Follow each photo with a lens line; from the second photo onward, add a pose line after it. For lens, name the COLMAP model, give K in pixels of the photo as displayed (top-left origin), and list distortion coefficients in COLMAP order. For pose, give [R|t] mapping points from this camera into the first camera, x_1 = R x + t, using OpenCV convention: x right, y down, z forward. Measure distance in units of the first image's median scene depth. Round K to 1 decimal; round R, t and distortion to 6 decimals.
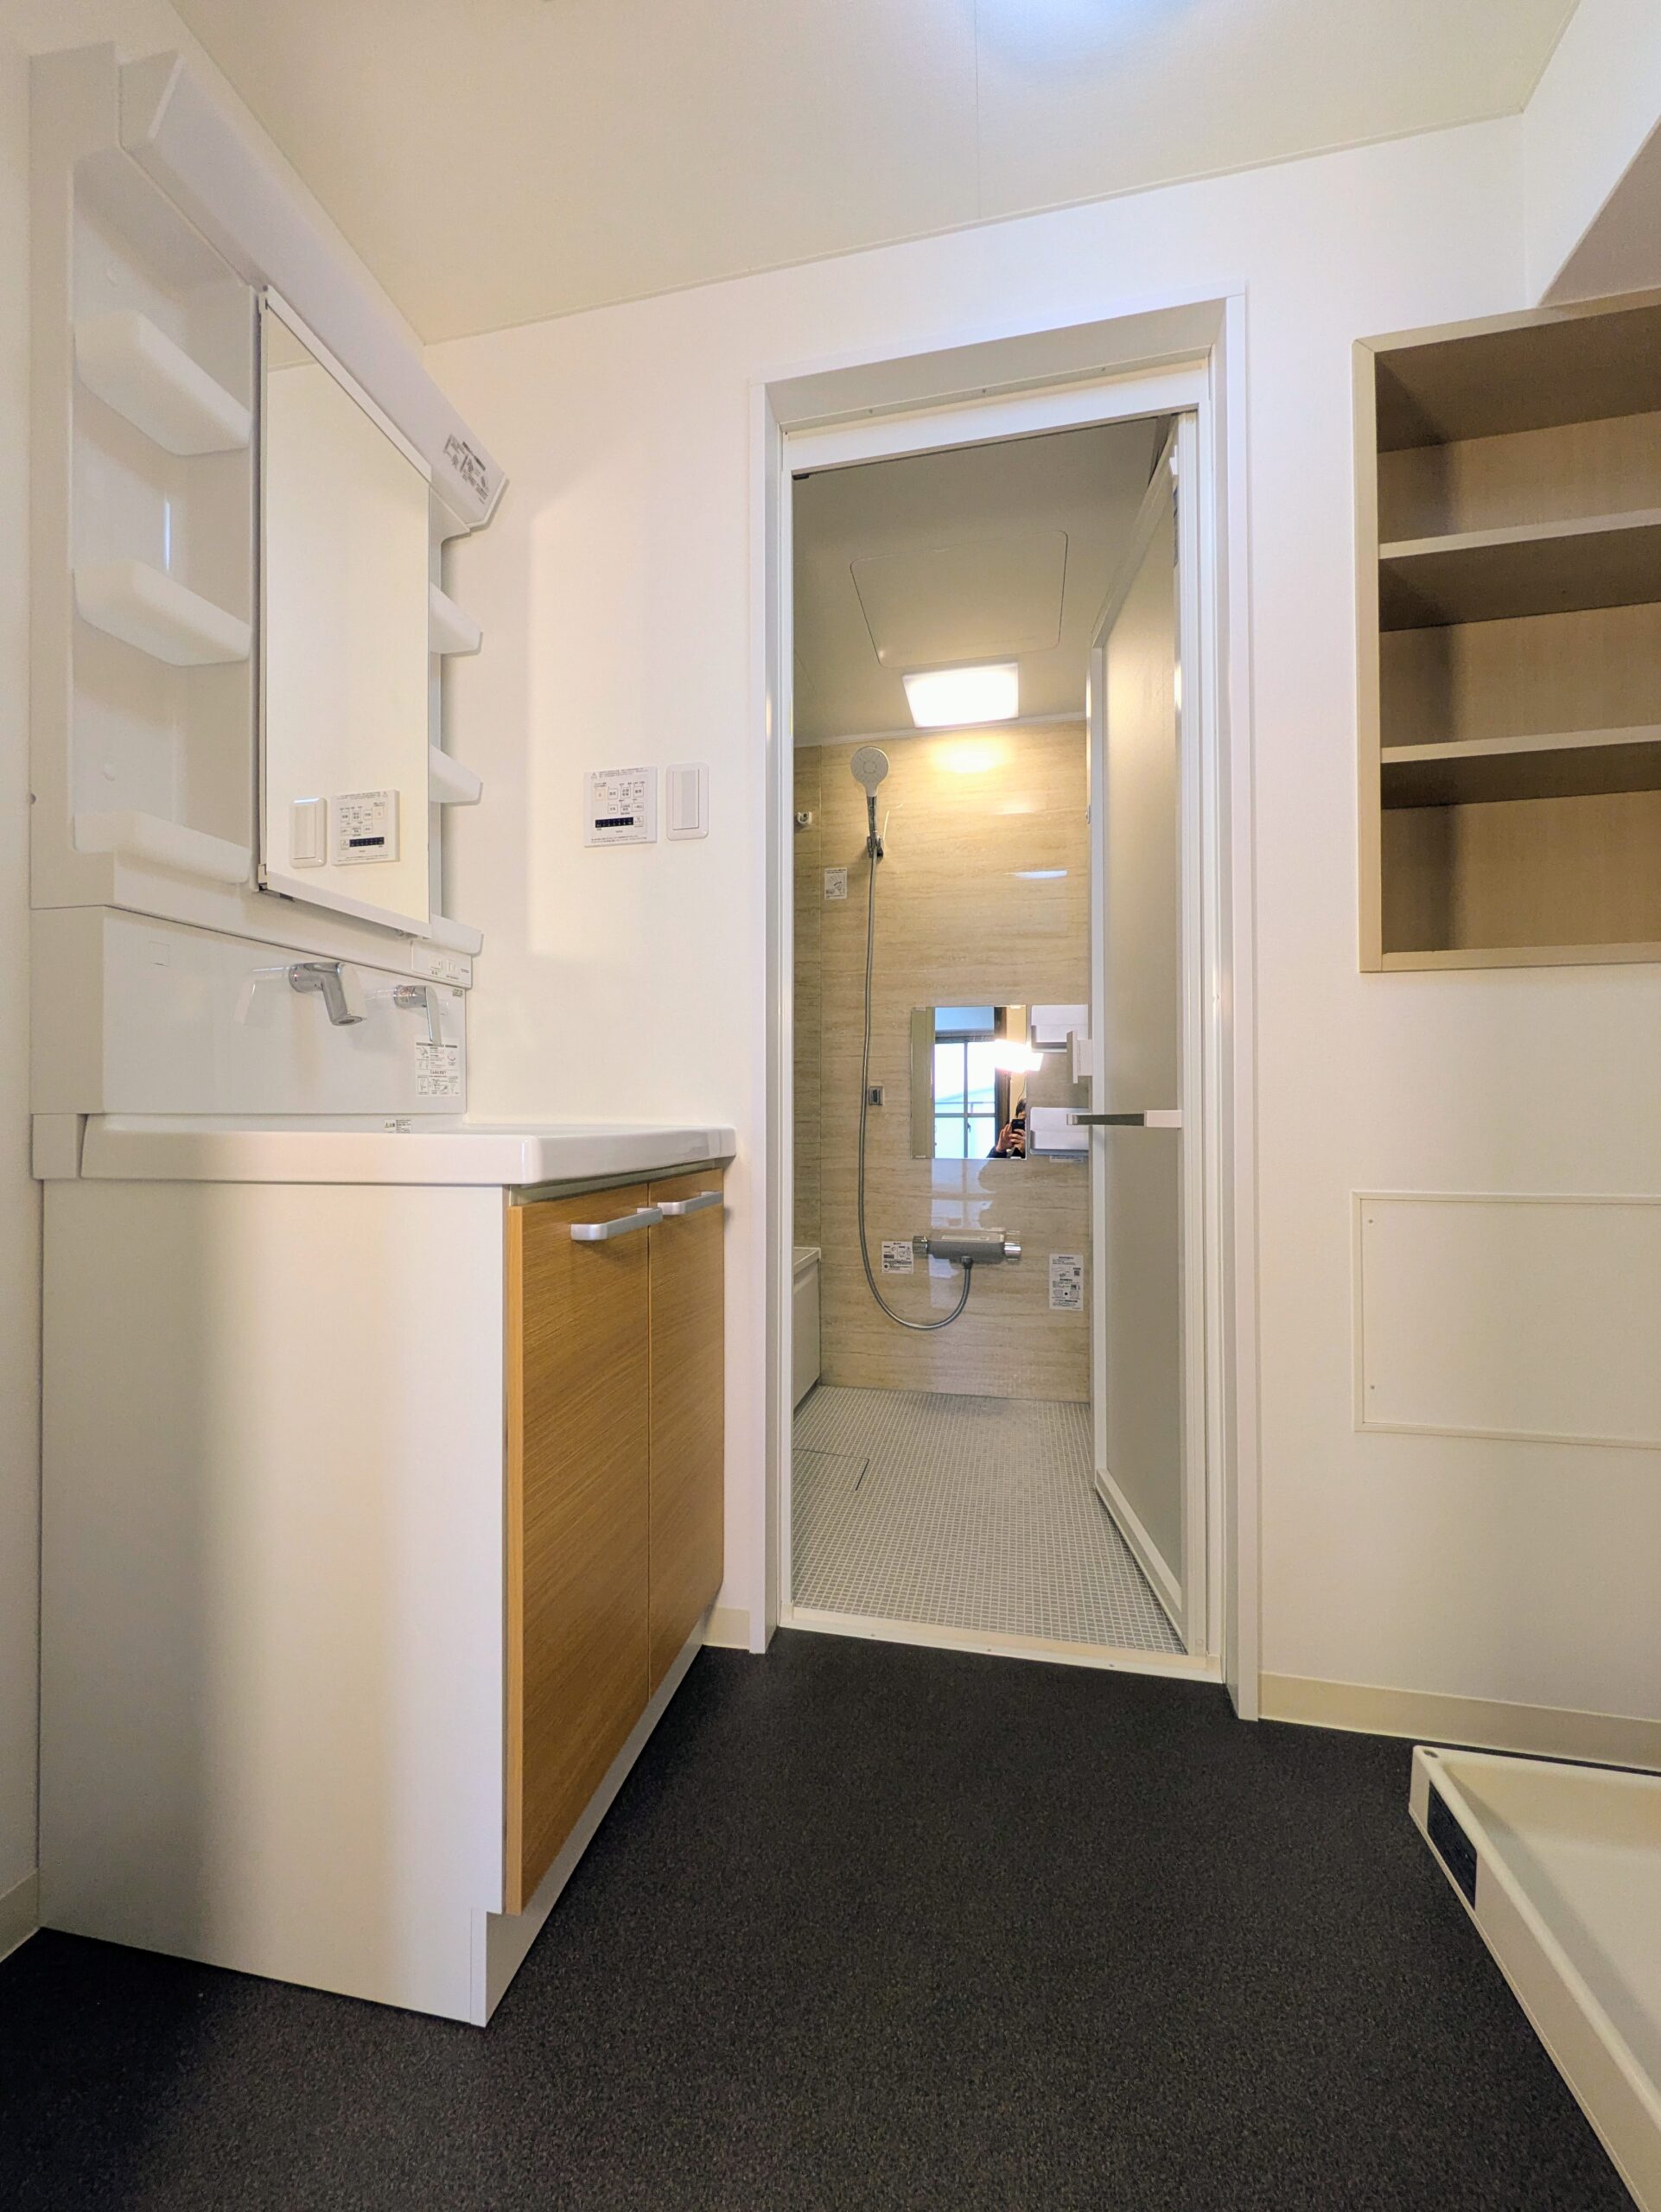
lens RADIAL K [[881.4, 0, 834.3], [0, 881.4, 1103.1], [0, 0, 1]] dist [0.006615, 0.000679]
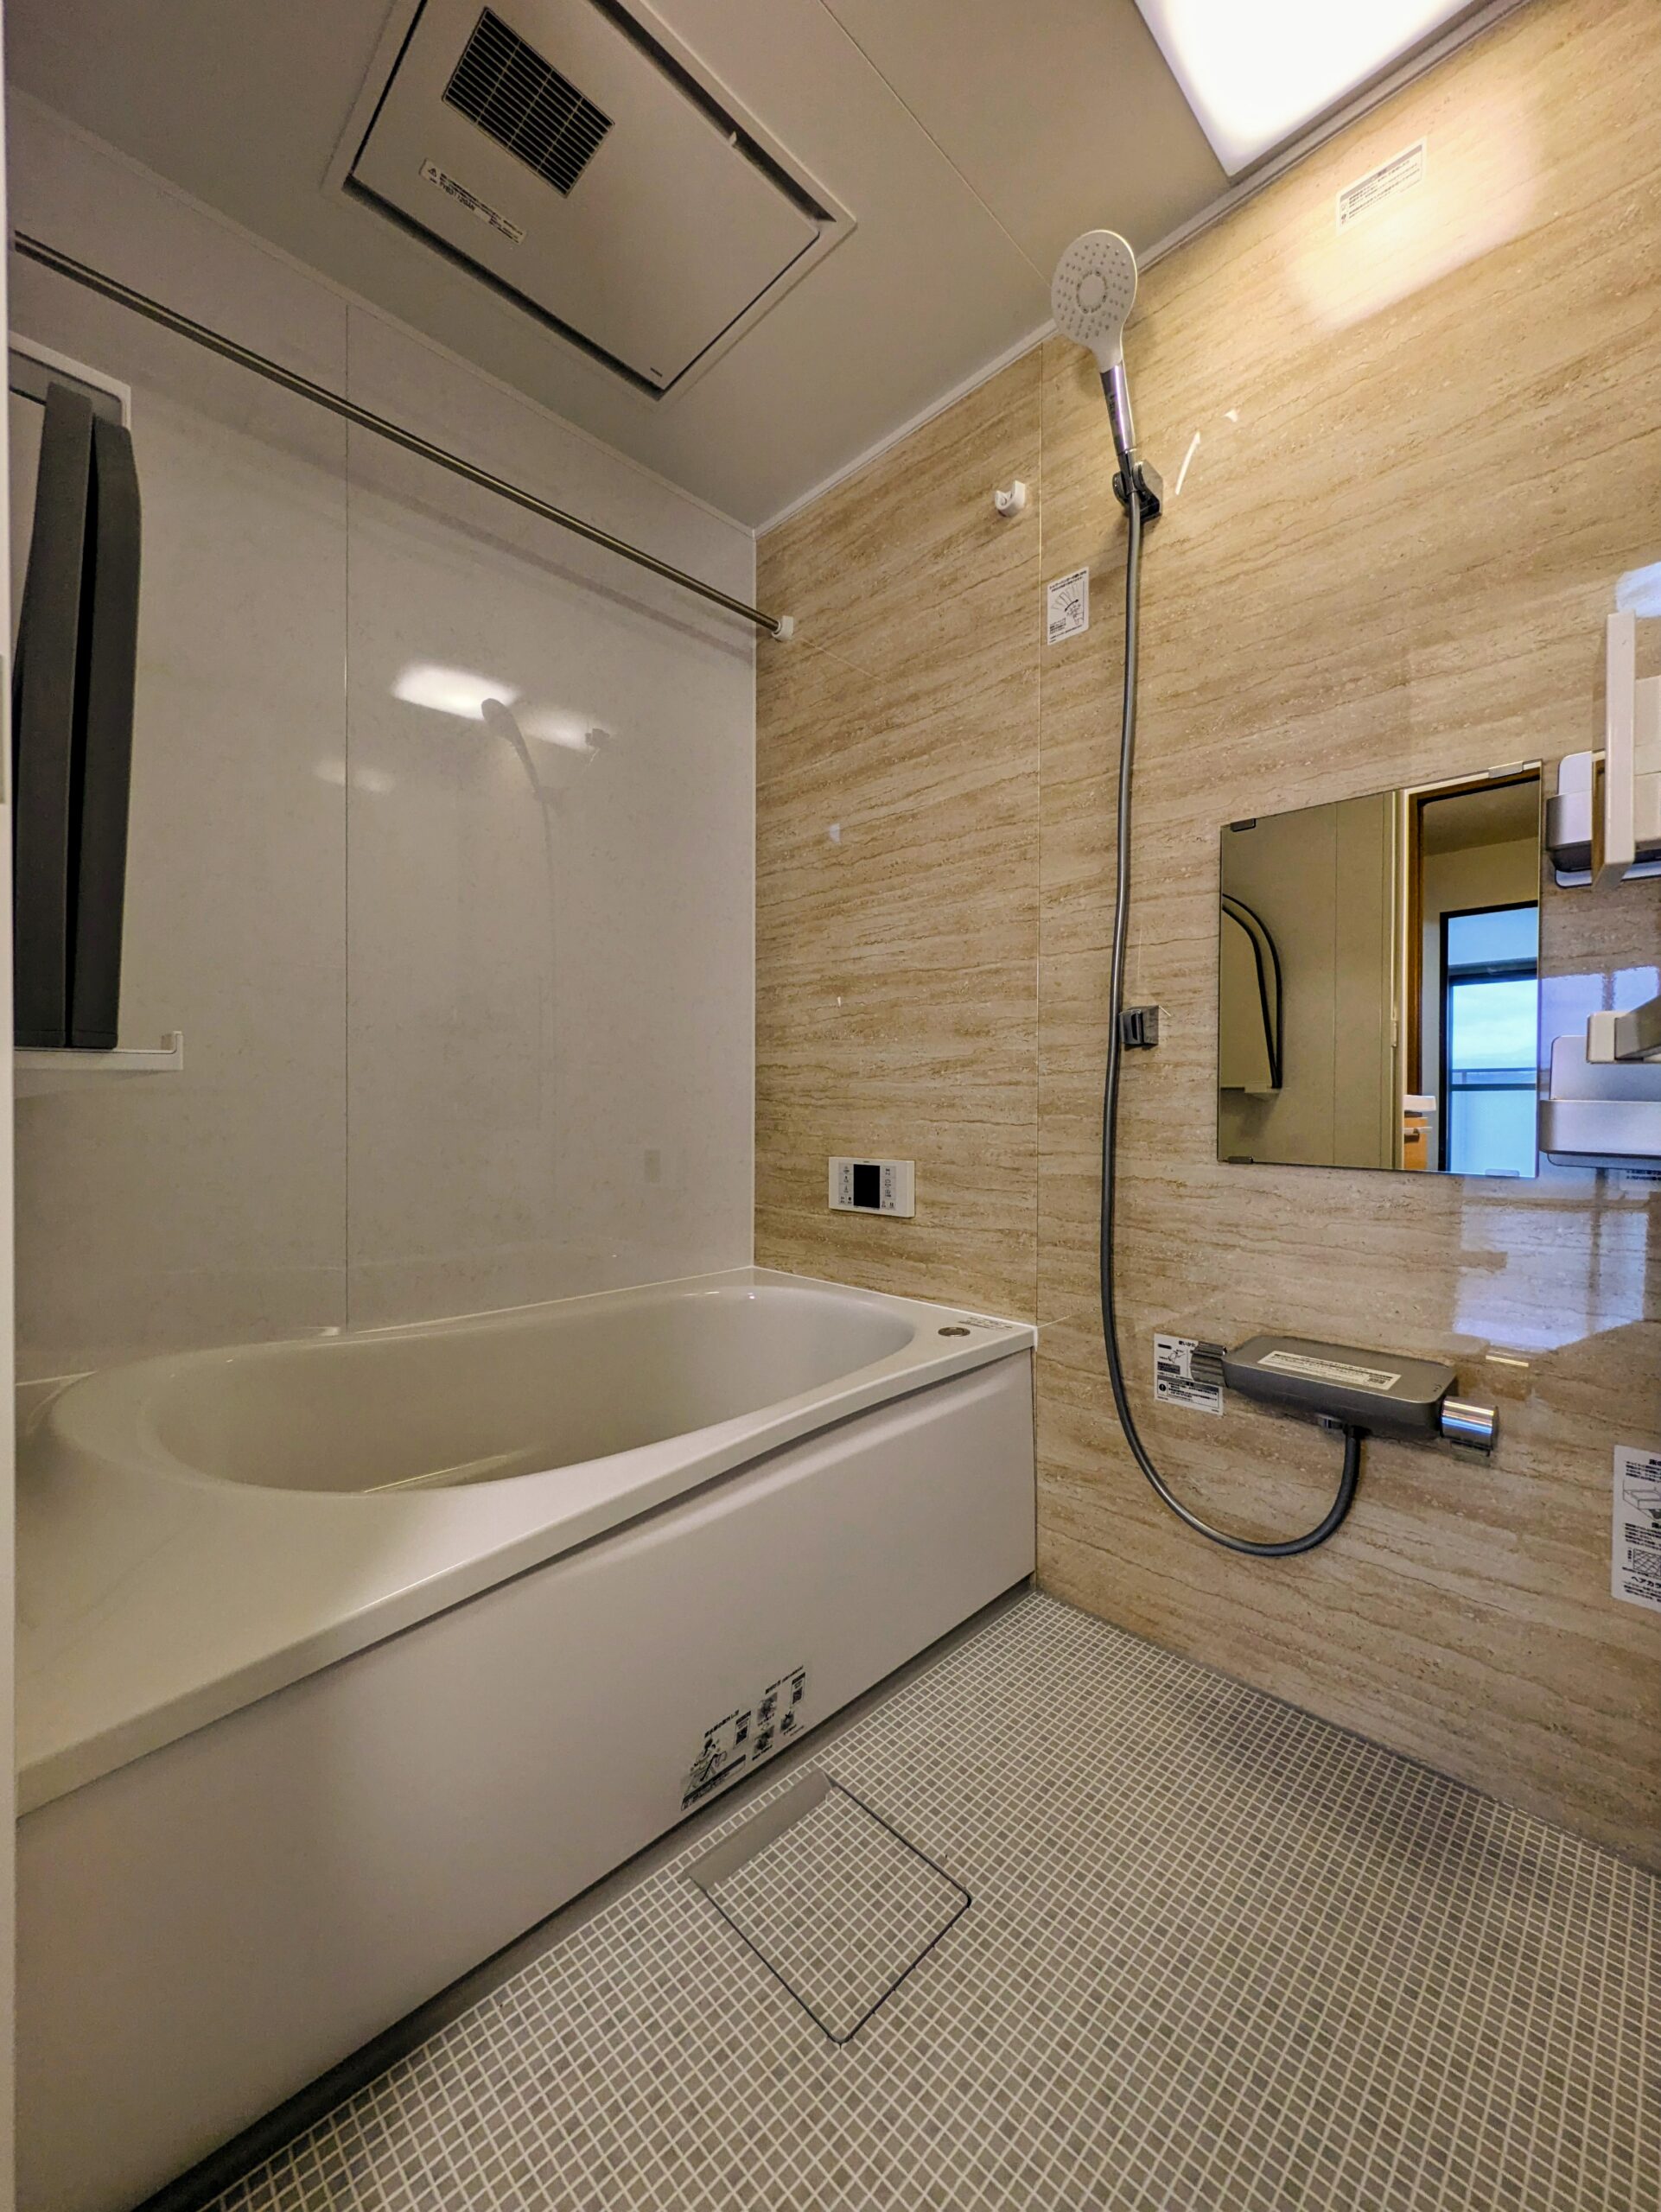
lens RADIAL K [[881.4, 0, 827.0], [0, 881.4, 1104.0], [0, 0, 1]] dist [0.006615, 0.000679]
pose [[0.846085, 0.013030, -0.532889, 0.157968], [-0.010133, 0.999914, 0.008361, 0.031134], [0.532952, -0.001674, 0.846144, 0.505903]]
